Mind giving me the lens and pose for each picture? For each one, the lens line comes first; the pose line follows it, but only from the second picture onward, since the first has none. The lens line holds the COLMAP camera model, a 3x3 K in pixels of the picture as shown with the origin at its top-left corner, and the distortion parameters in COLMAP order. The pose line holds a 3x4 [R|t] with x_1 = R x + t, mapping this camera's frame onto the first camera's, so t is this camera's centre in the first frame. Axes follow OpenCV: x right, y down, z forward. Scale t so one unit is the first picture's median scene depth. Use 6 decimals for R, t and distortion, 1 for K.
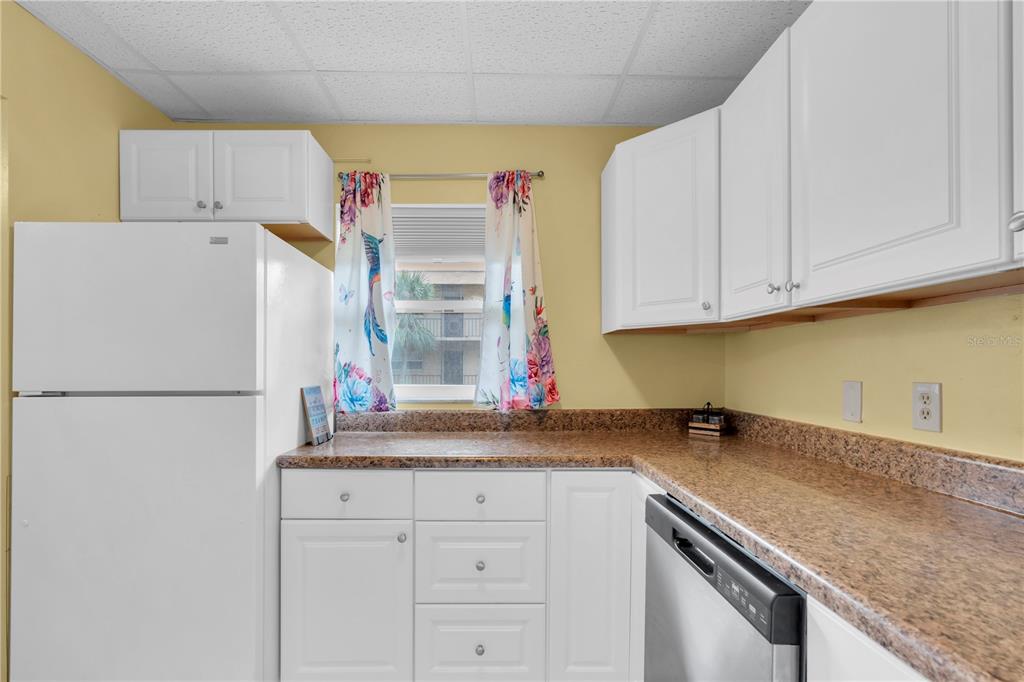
lens RADIAL K [[466.9, 0, 488.2], [0, 466.9, 365.4], [0, 0, 1]] dist [0.000232, 0.000385]
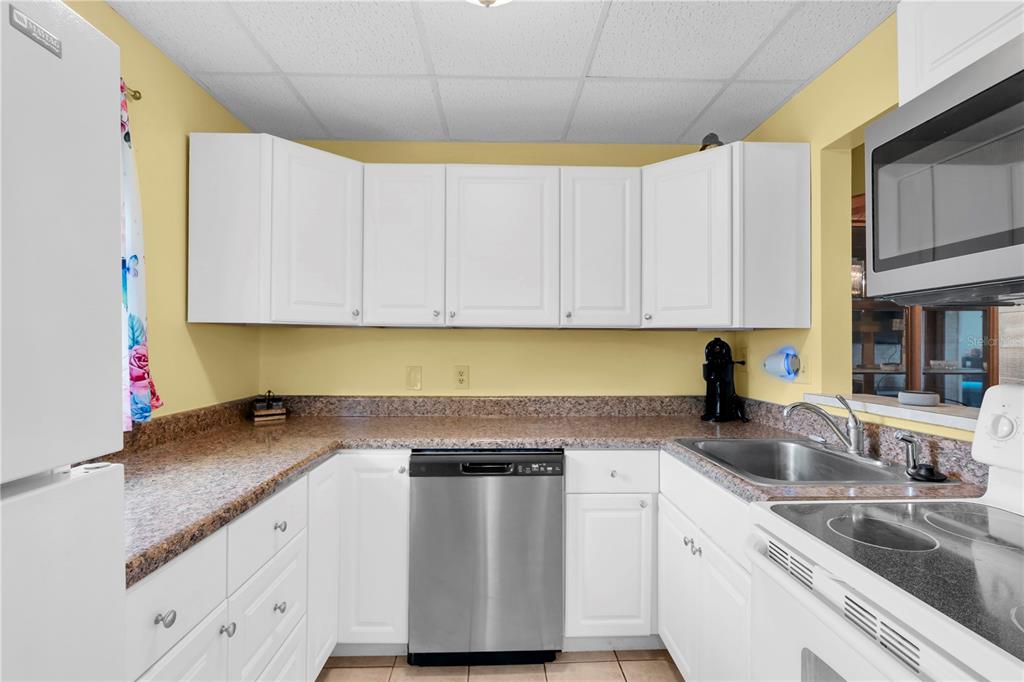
lens RADIAL K [[466.9, 0, 509.3], [0, 466.9, 345.2], [0, 0, 1]] dist [0.000232, 0.000385]
pose [[-0.010822, 0.002463, 0.999938, -0.628882], [-0.007450, 0.999969, -0.002544, -0.028190], [-0.999914, -0.007477, -0.010803, 0.446659]]
